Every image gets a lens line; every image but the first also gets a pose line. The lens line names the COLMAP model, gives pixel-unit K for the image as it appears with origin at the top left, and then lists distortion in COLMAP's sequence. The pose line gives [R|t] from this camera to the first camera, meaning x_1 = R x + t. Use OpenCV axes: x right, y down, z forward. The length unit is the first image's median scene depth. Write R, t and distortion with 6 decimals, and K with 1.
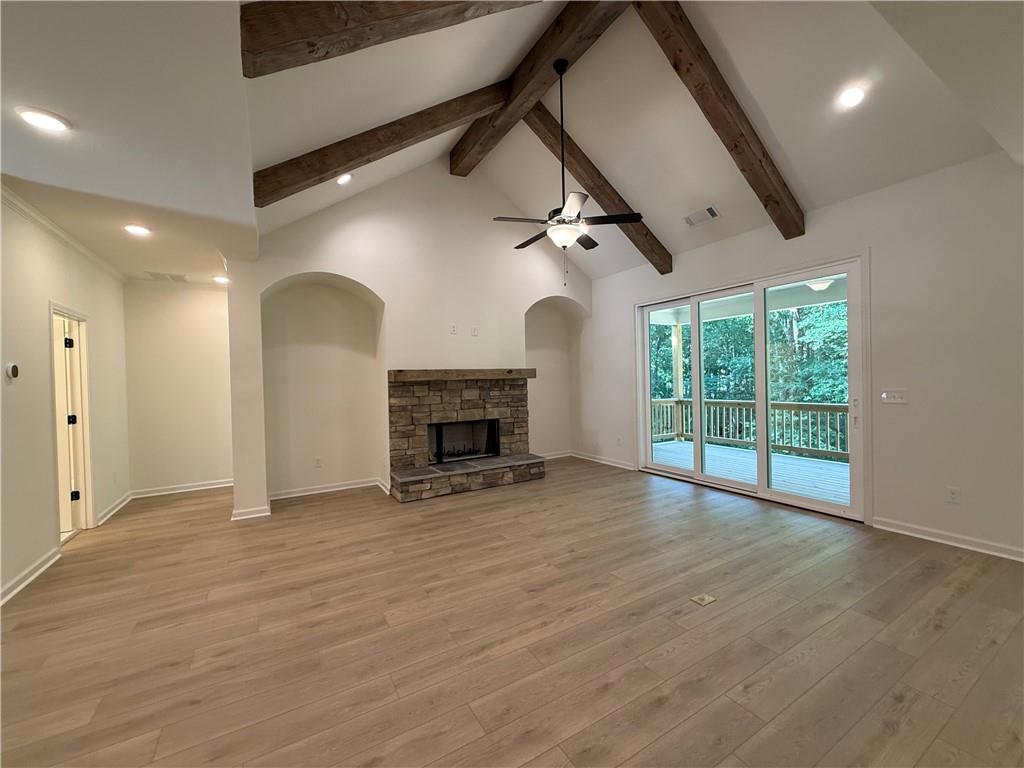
lens RADIAL K [[405.7, 0, 510.2], [0, 405.7, 380.9], [0, 0, 1]] dist [-0.000497, -0.000007]
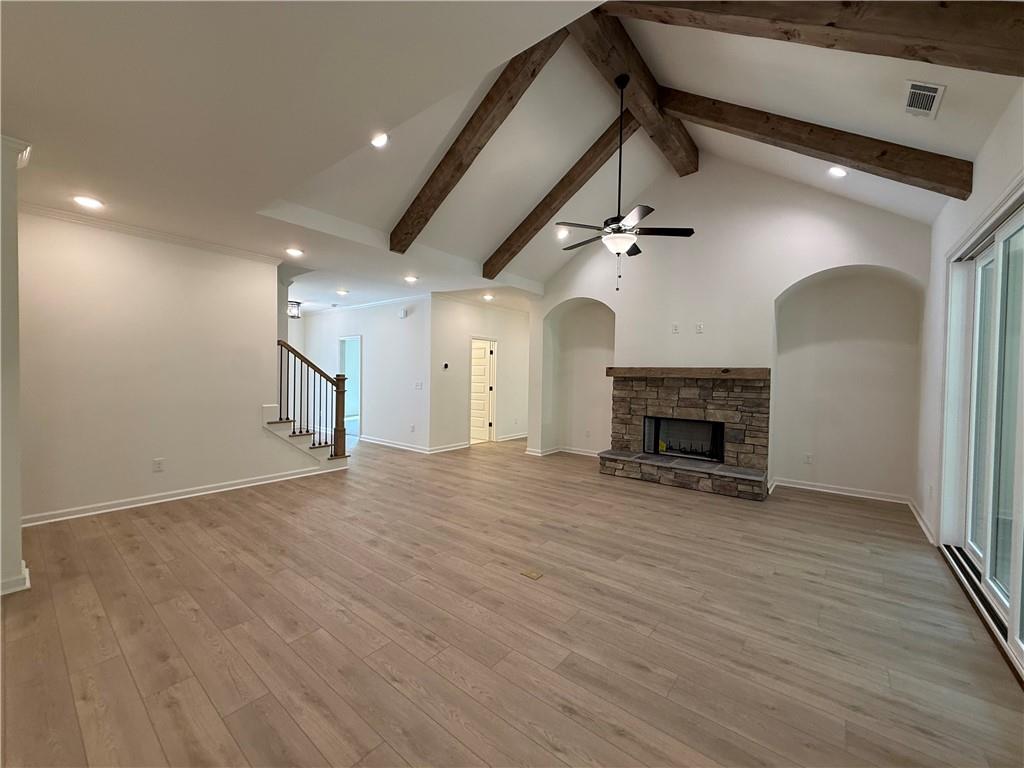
lens RADIAL K [[405.7, 0, 510.6], [0, 405.7, 383.9], [0, 0, 1]] dist [-0.000497, -0.000007]
pose [[0.360791, 0.053148, -0.931131, 0.742601], [-0.031200, 0.998504, 0.044905, -0.021704], [0.932125, 0.012850, 0.361910, 0.262883]]
